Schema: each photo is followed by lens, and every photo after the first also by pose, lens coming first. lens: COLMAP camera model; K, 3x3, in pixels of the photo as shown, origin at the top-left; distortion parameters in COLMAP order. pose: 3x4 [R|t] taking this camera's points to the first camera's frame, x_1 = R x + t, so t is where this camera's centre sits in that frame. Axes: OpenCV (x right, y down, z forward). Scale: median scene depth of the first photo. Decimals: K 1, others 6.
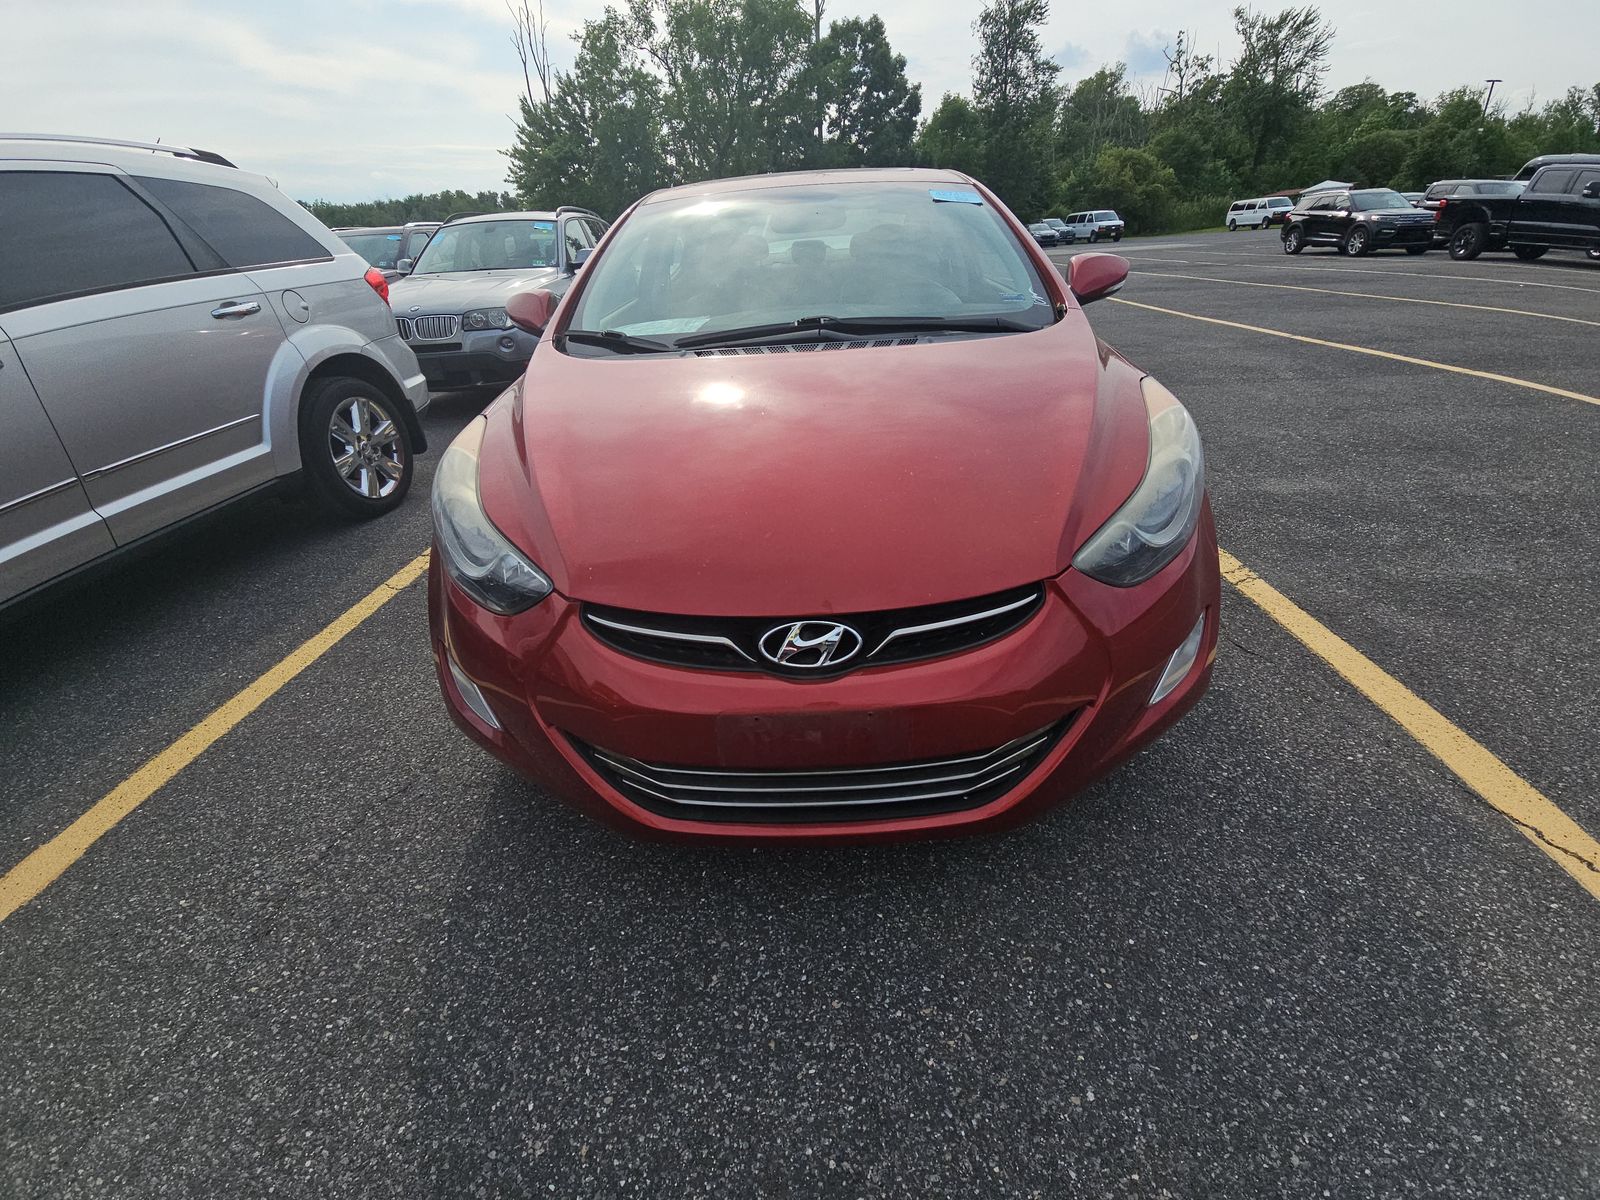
lens RADIAL K [[648.6, 0, 808.7], [0, 648.6, 612.1], [0, 0, 1]] dist [0.010057, -0.009827]
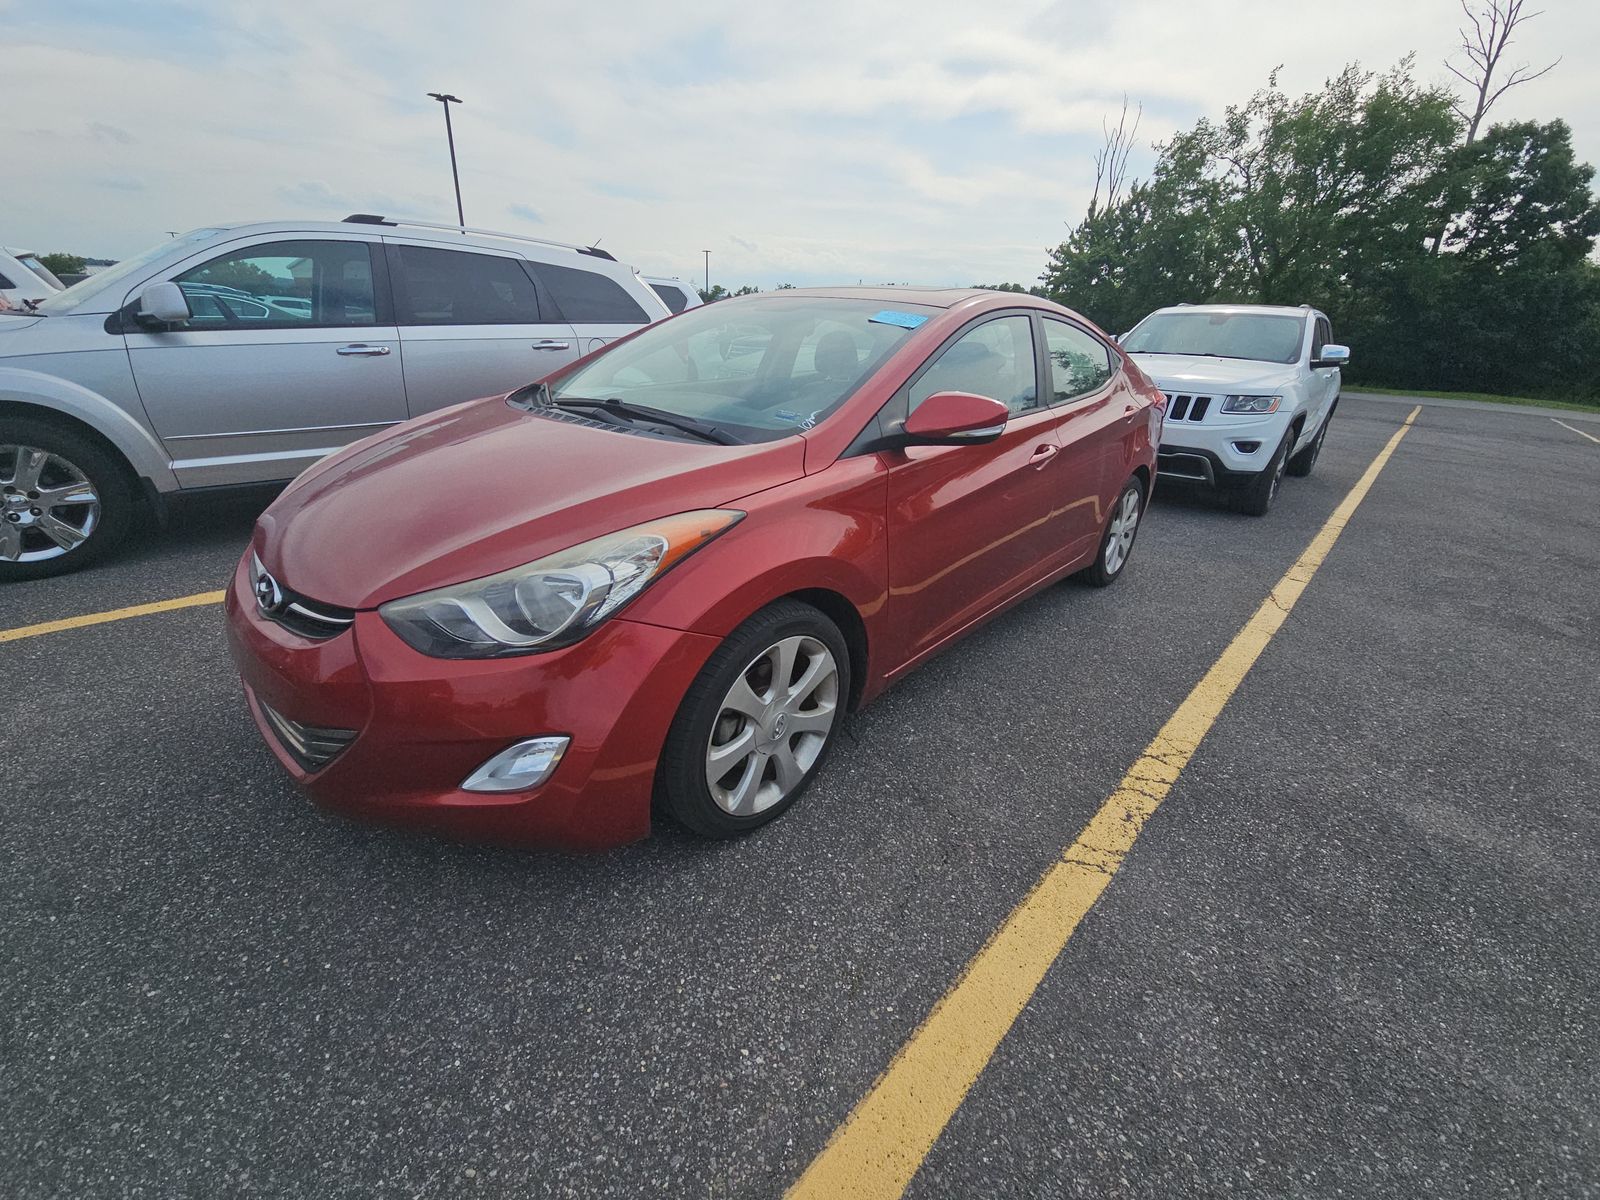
lens RADIAL K [[648.6, 0, 768.3], [0, 648.6, 593.9], [0, 0, 1]] dist [0.010057, -0.009827]
pose [[0.744262, 0.337630, -0.576264, 0.590752], [-0.409720, 0.912196, 0.005287, -0.146248], [0.527451, 0.232172, 0.817247, 0.146584]]
